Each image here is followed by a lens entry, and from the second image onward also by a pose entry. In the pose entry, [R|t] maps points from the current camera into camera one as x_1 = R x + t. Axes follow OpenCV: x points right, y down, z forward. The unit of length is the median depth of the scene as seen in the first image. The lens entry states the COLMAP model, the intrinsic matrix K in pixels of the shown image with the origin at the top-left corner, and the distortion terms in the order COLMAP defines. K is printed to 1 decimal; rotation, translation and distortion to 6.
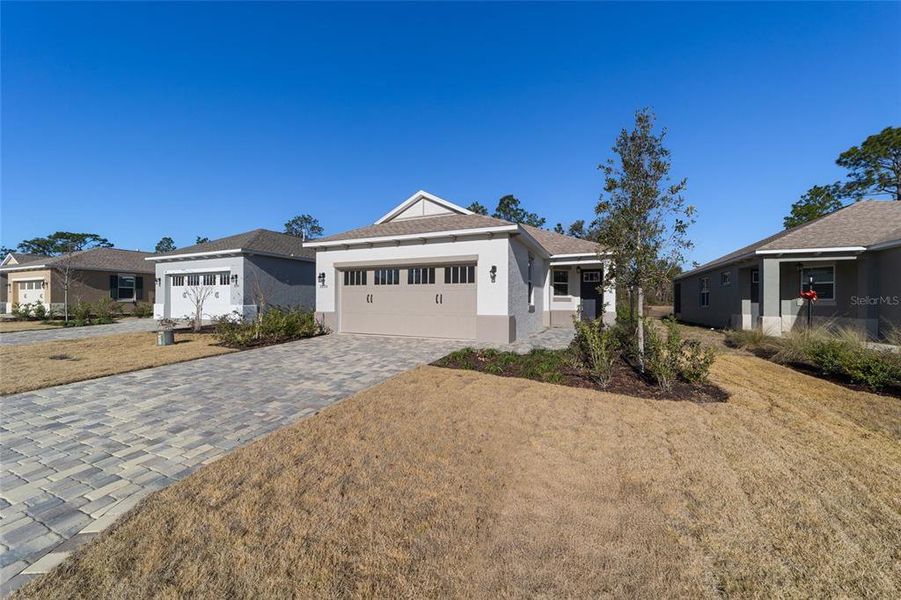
lens RADIAL K [[345.7, 0, 447.3], [0, 345.7, 299.5], [0, 0, 1]] dist [-0.015104, 0.009365]
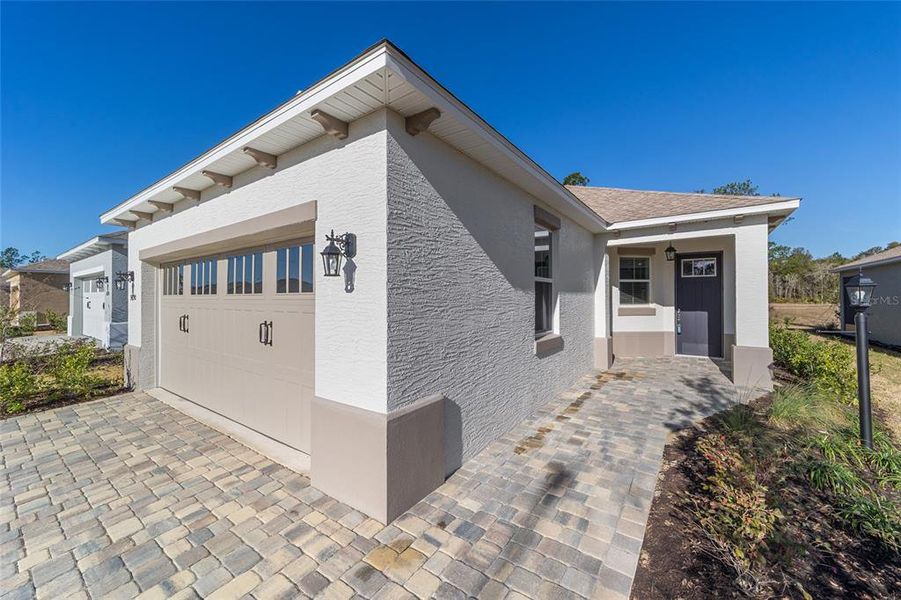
lens RADIAL K [[345.7, 0, 447.3], [0, 345.7, 299.5], [0, 0, 1]] dist [-0.015104, 0.009365]
pose [[0.979013, -0.005498, -0.203724, 0.212326], [0.007663, 0.999922, 0.009839, -0.035744], [0.203654, -0.011194, 0.978979, 0.577198]]
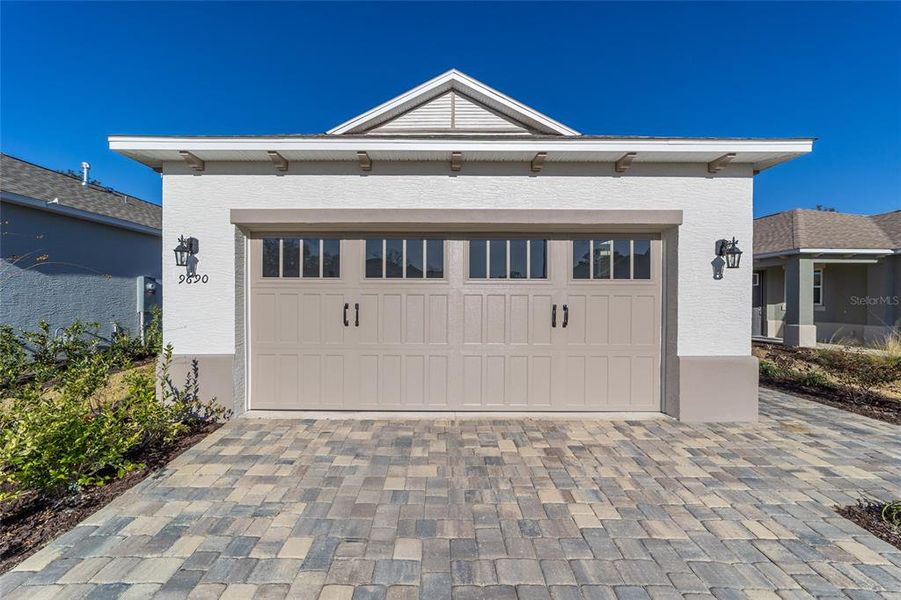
lens RADIAL K [[347.1, 0, 445.6], [0, 347.1, 301.9], [0, 0, 1]] dist [-0.014900, 0.009295]
pose [[0.915127, -0.003778, 0.403148, -0.266178], [-0.003835, 0.999829, 0.018074, -0.022169], [-0.403148, -0.018086, 0.914956, 0.586267]]
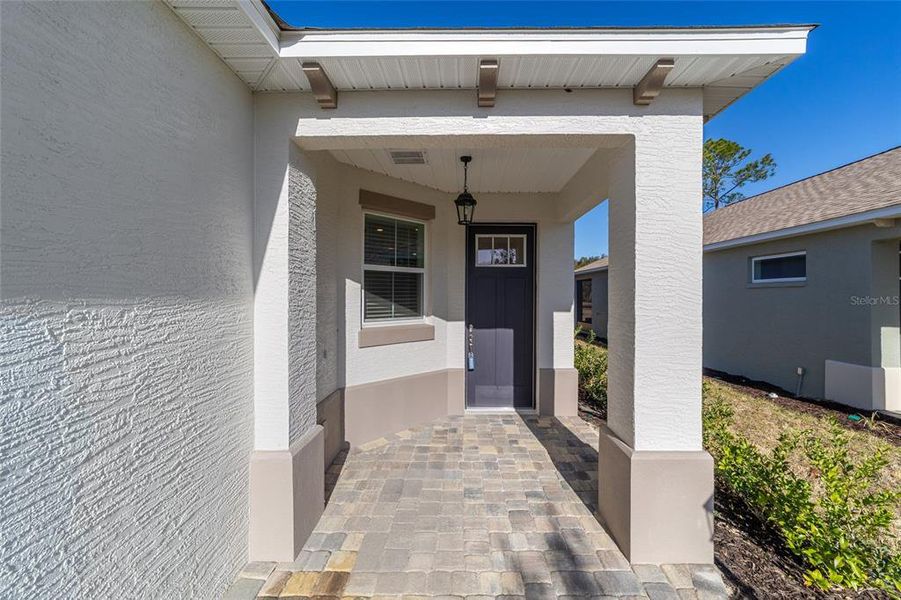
lens RADIAL K [[345.7, 0, 447.3], [0, 345.7, 299.5], [0, 0, 1]] dist [-0.015104, 0.009365]
pose [[0.925264, -0.005187, 0.379287, 0.368851], [-0.003055, 0.999772, 0.021125, -0.042277], [-0.379310, -0.020705, 0.925038, 1.034458]]
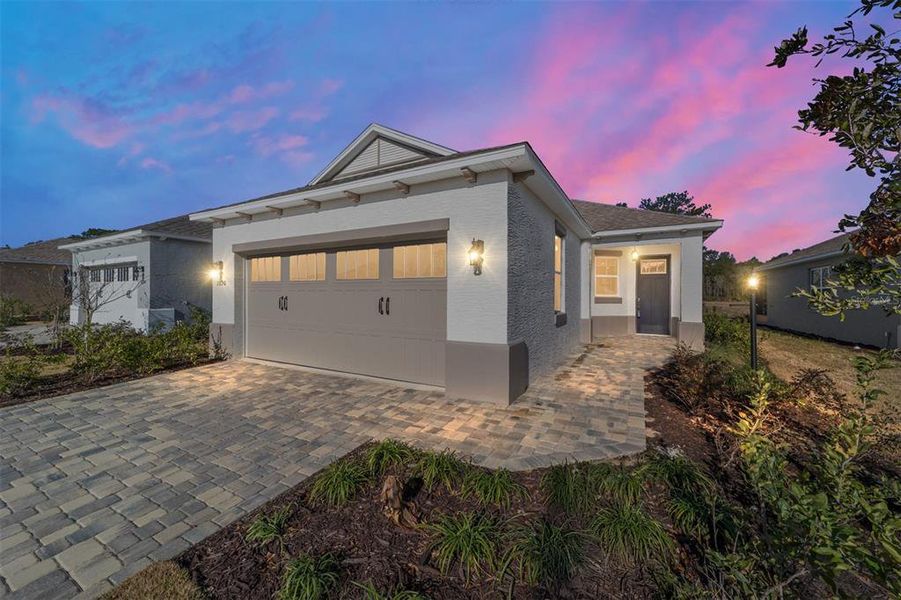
lens RADIAL K [[345.7, 0, 447.3], [0, 345.7, 299.5], [0, 0, 1]] dist [-0.015104, 0.009365]
pose [[0.996146, 0.001742, -0.087696, 0.104858], [-0.000115, 0.999828, 0.018550, -0.019304], [0.087713, -0.018469, 0.995975, 0.406536]]
